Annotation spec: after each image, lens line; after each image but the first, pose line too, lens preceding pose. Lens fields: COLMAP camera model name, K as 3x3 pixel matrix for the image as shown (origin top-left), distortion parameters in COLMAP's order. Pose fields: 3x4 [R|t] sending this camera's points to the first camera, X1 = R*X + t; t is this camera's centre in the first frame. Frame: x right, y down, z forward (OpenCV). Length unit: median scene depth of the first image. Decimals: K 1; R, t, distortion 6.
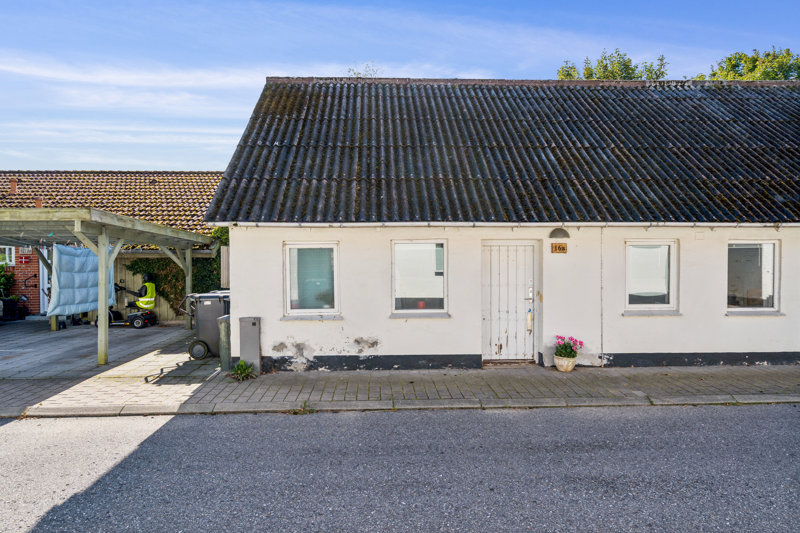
lens RADIAL K [[488.0, 0, 400.0], [0, 488.0, 266.5], [0, 0, 1]] dist [0.008145, 0.000593]
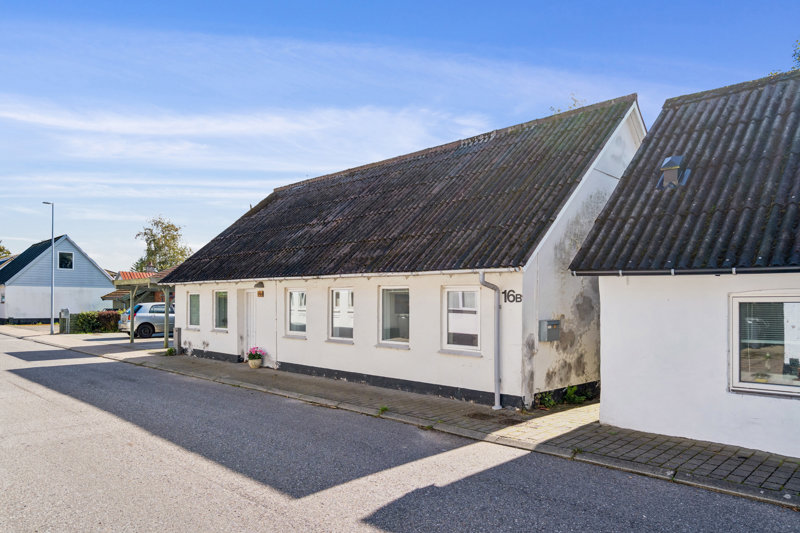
lens RADIAL K [[535.7, 0, 402.1], [0, 535.7, 300.6], [0, 0, 1]] dist [-0.001244, -0.000482]
pose [[0.693280, 0.005298, -0.720649, 1.959726], [-0.017822, 0.999793, -0.009796, -0.006310], [0.720448, 0.019635, 0.693231, 0.098249]]
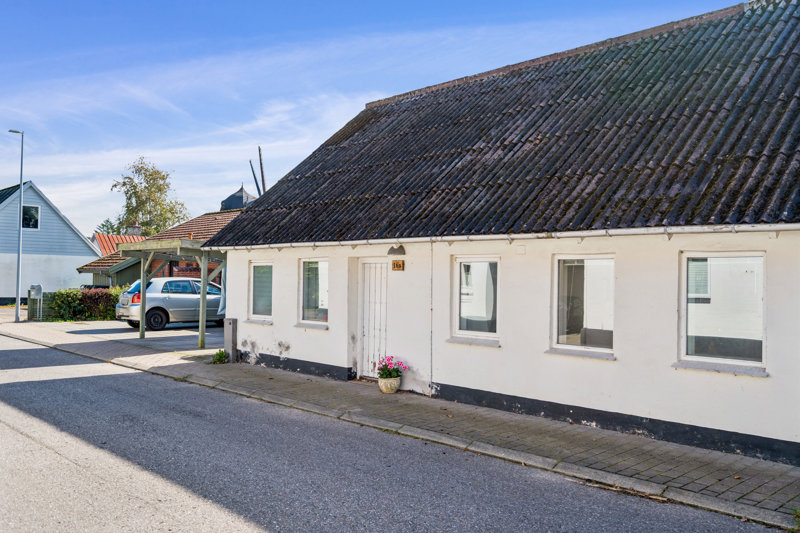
lens RADIAL K [[708.2, 0, 399.2], [0, 708.2, 252.9], [0, 0, 1]] dist [-0.000057, 0.001726]
pose [[0.651985, -0.013927, -0.758104, 1.393403], [-0.027446, 0.998743, -0.041952, -0.003827], [0.757735, 0.048159, 0.650783, 0.093600]]
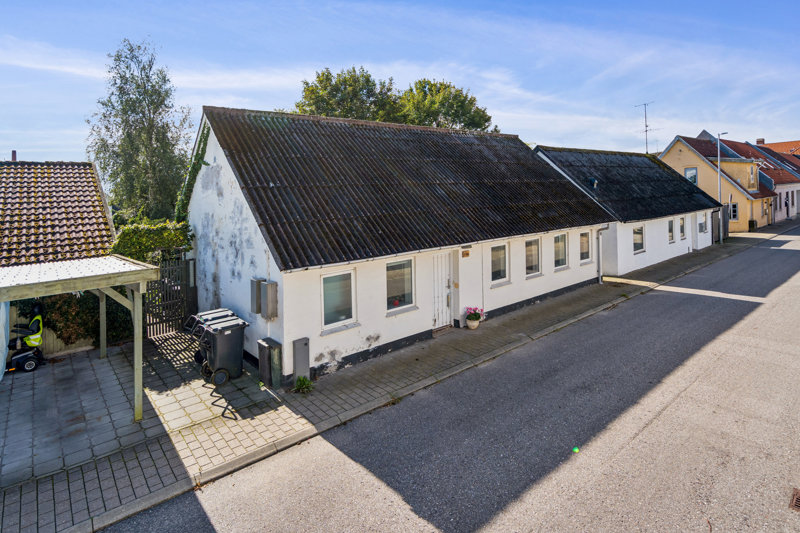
lens RADIAL K [[441.3, 0, 398.5], [0, 441.3, 193.4], [0, 0, 1]] dist [0.004385, 0.001080]
pose [[0.786454, -0.023858, 0.617188, -0.769633], [0.039565, 0.999147, -0.011793, -0.234777], [-0.616380, 0.033694, 0.786727, -0.041319]]
